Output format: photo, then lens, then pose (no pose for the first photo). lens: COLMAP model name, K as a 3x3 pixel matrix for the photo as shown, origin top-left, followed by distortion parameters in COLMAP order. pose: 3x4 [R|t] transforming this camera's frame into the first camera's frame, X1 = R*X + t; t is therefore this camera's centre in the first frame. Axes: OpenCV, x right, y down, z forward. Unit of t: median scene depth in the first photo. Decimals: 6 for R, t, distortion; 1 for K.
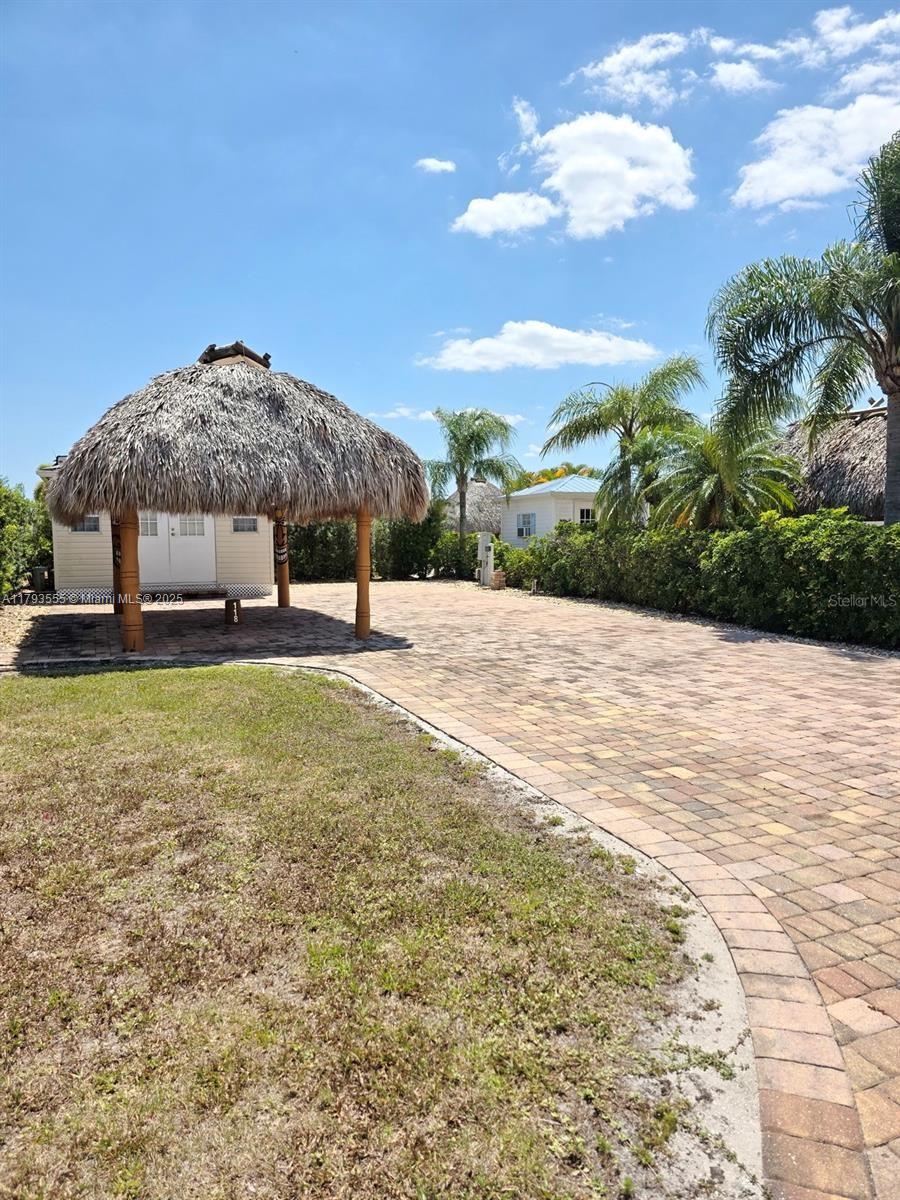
lens RADIAL K [[786.9, 0, 462.4], [0, 786.9, 597.7], [0, 0, 1]] dist [0.055940, -0.056903]
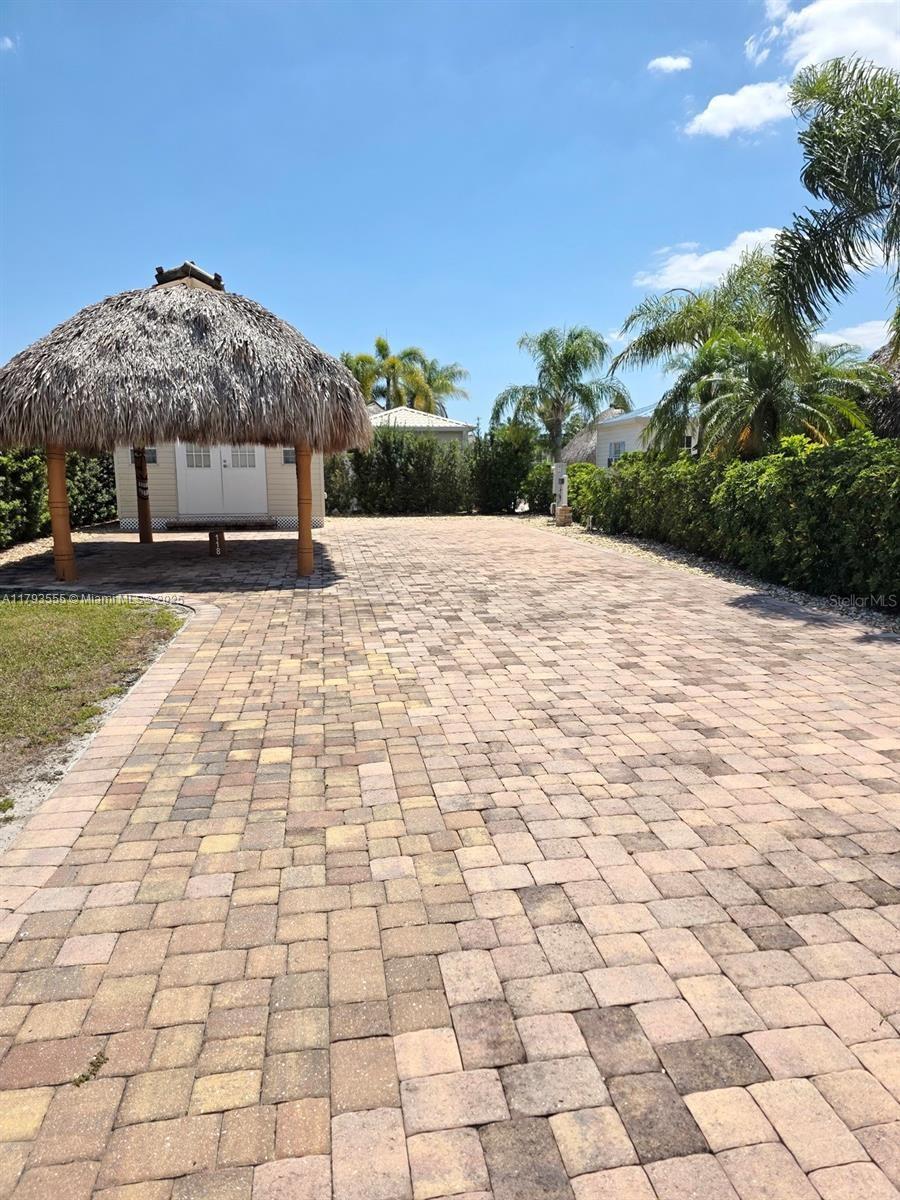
lens RADIAL K [[786.9, 0, 462.4], [0, 786.9, 597.7], [0, 0, 1]] dist [0.055940, -0.056903]
pose [[0.968406, 0.038645, -0.246365, 0.317302], [-0.017760, 0.996099, 0.086436, -0.007792], [0.248744, -0.079329, 0.965315, 0.129431]]
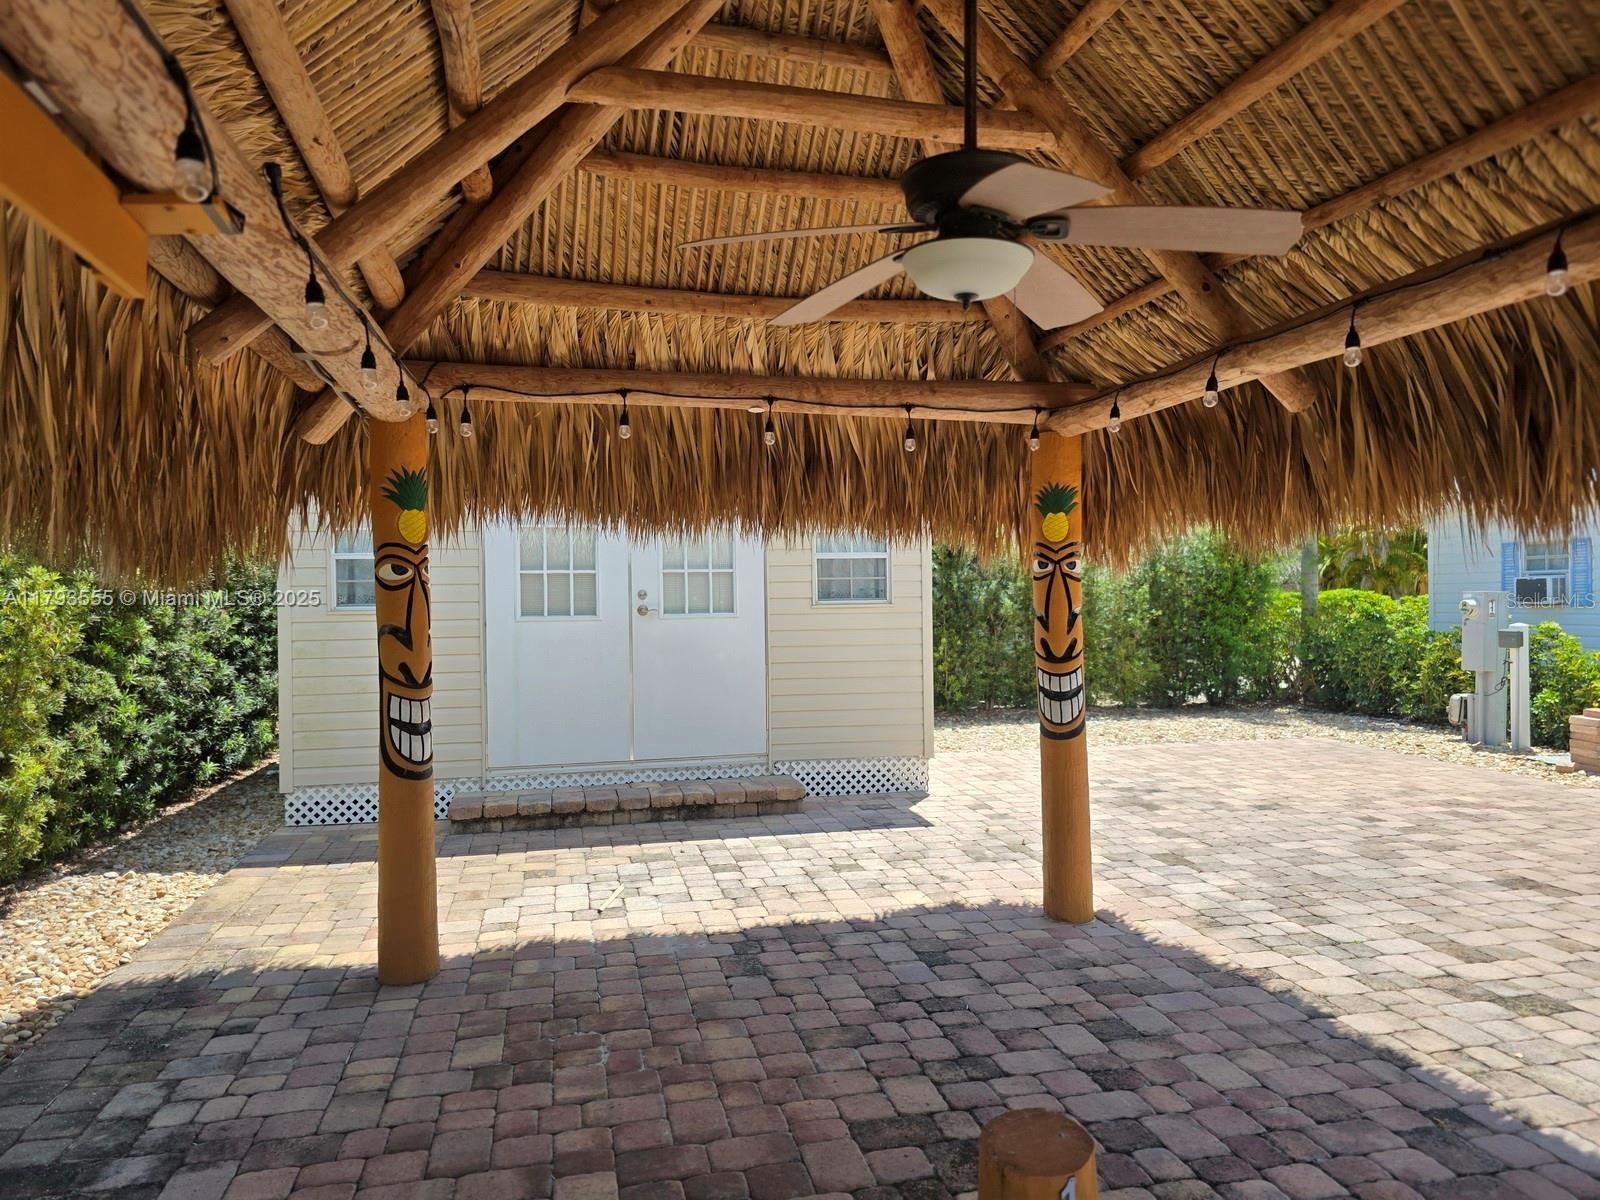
lens RADIAL K [[1049.2, 0, 800.0], [0, 1049.2, 600.0], [0, 0, 1]] dist [0.055940, -0.056903]
pose [[0.980134, -0.007204, -0.198204, -0.369105], [-0.007170, 0.997400, -0.071712, -0.091312], [0.198205, 0.071709, 0.977534, 1.006672]]
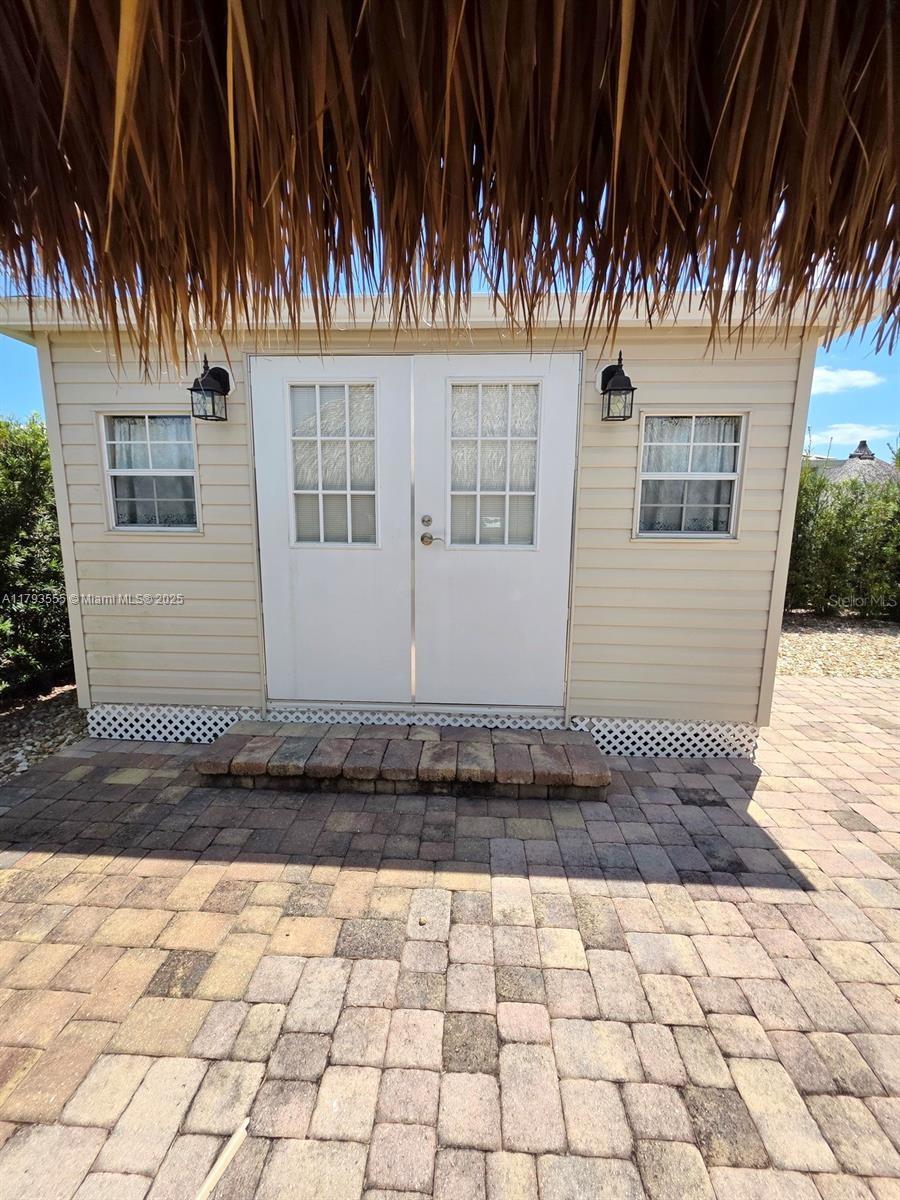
lens RADIAL K [[475.1, 0, 457.9], [0, 475.1, 596.1], [0, 0, 1]] dist [0.003576, 0.000240]
pose [[0.896427, 0.084891, -0.434986, -0.474068], [-0.047756, 0.994271, 0.095624, -0.128777], [0.440611, -0.064947, 0.895345, 1.437131]]
